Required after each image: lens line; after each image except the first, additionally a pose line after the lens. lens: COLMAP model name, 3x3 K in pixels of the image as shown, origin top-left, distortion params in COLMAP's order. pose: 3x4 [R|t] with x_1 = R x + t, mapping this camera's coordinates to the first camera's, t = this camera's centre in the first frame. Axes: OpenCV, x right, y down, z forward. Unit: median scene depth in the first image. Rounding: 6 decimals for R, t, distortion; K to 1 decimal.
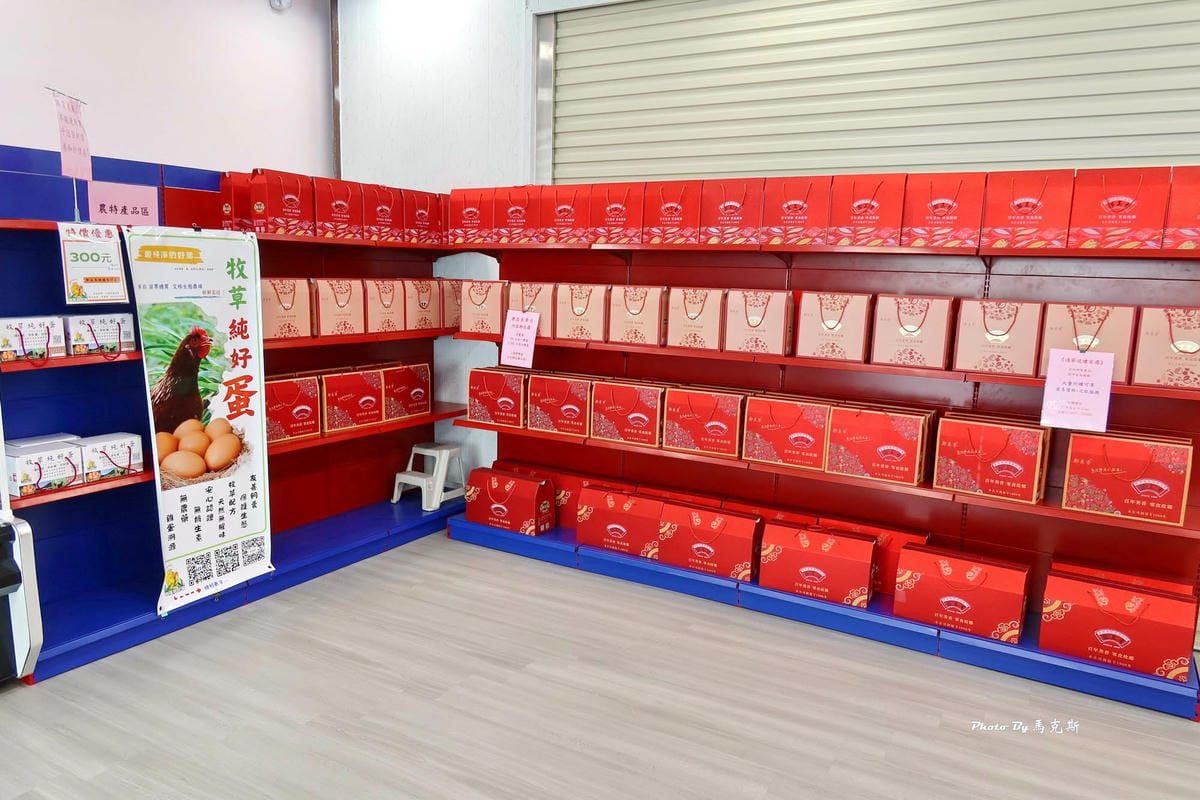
lens RADIAL K [[830.0, 0, 600.0], [0, 830.0, 400.0], [0, 0, 1]] dist [-0.007707, -0.002132]
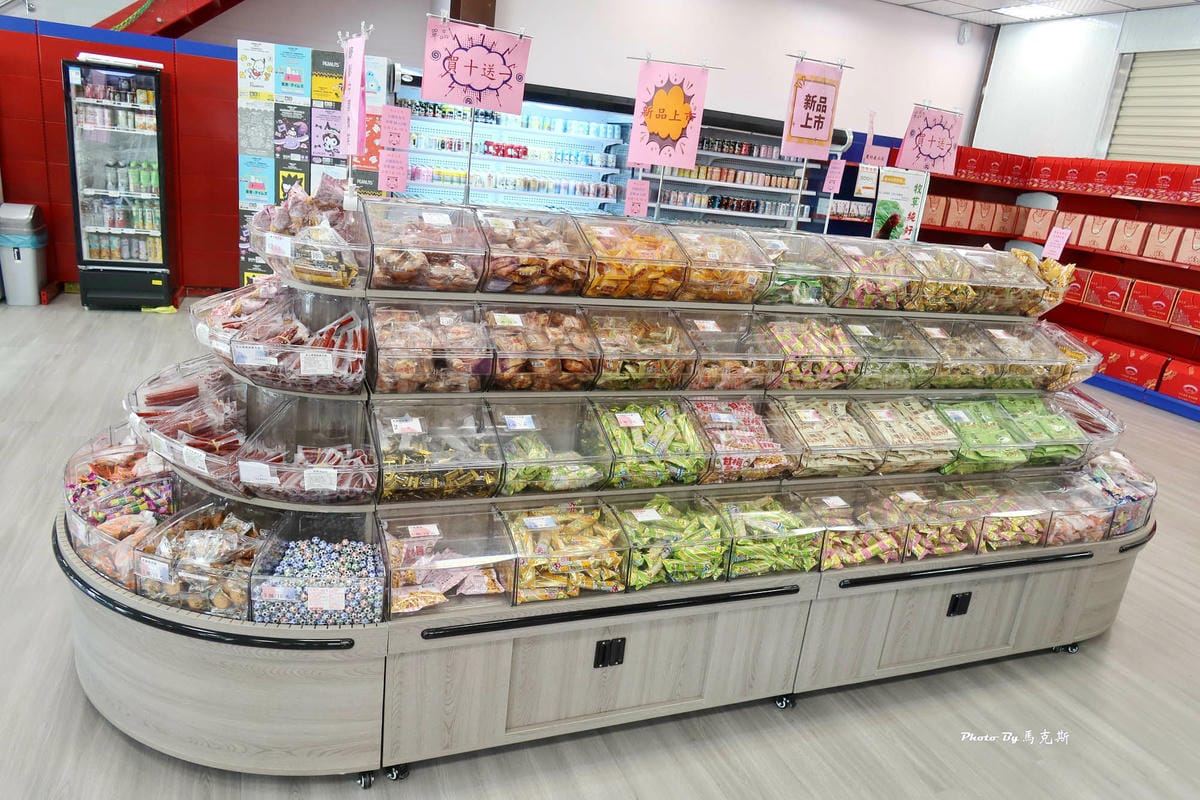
lens RADIAL K [[830.0, 0, 600.0], [0, 830.0, 400.0], [0, 0, 1]] dist [-0.007707, -0.002132]
pose [[0.781317, 0.243789, -0.574553, 0.269531], [-0.193317, 0.969815, 0.148616, 0.198598], [0.593441, -0.005045, 0.804861, -1.140102]]
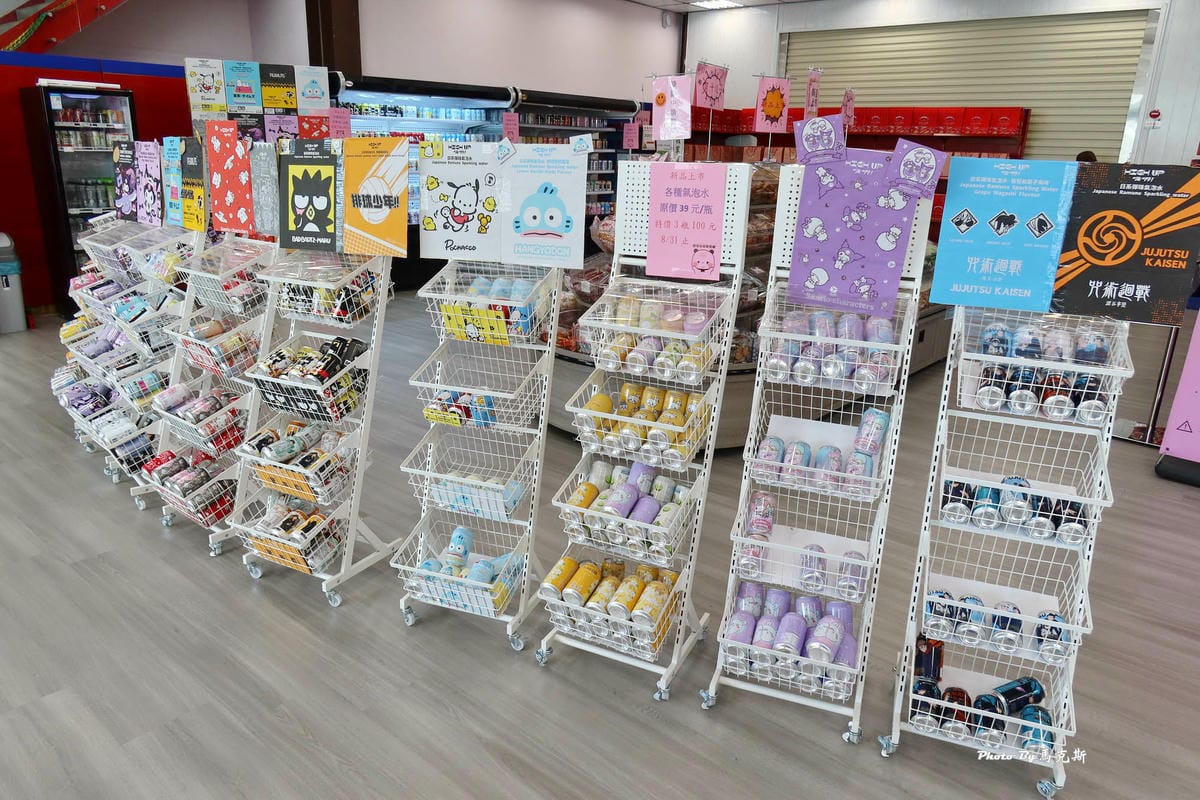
lens RADIAL K [[830.0, 0, 600.0], [0, 830.0, 400.0], [0, 0, 1]] dist [-0.007707, -0.002132]
pose [[0.982350, 0.058921, -0.177530, -0.118897], [-0.035381, 0.990490, 0.132957, 0.342505], [0.183675, -0.124329, 0.975093, -1.862407]]
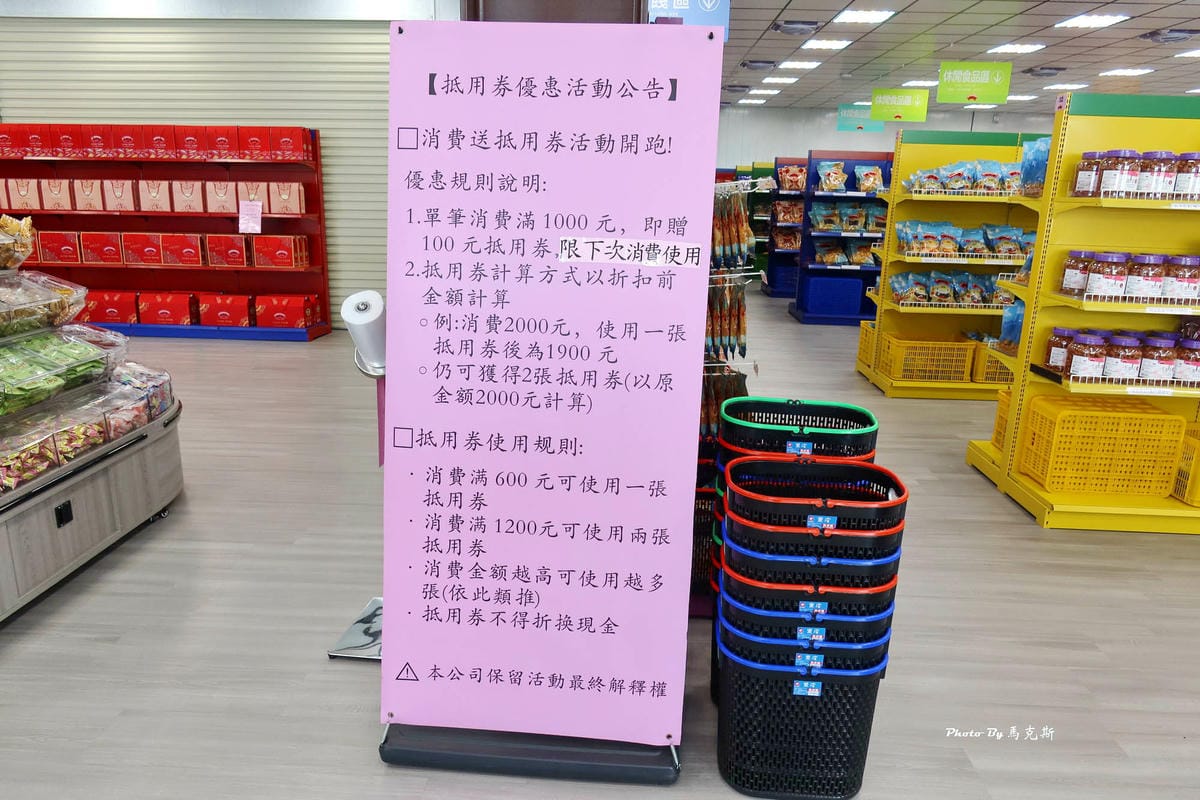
lens RADIAL K [[830.0, 0, 600.0], [0, 830.0, 400.0], [0, 0, 1]] dist [-0.007707, -0.002132]
pose [[0.890313, -0.123374, 0.438317, 0.273252], [0.077577, 0.989619, 0.120976, 0.241783], [-0.448693, -0.073703, 0.890642, -1.345004]]
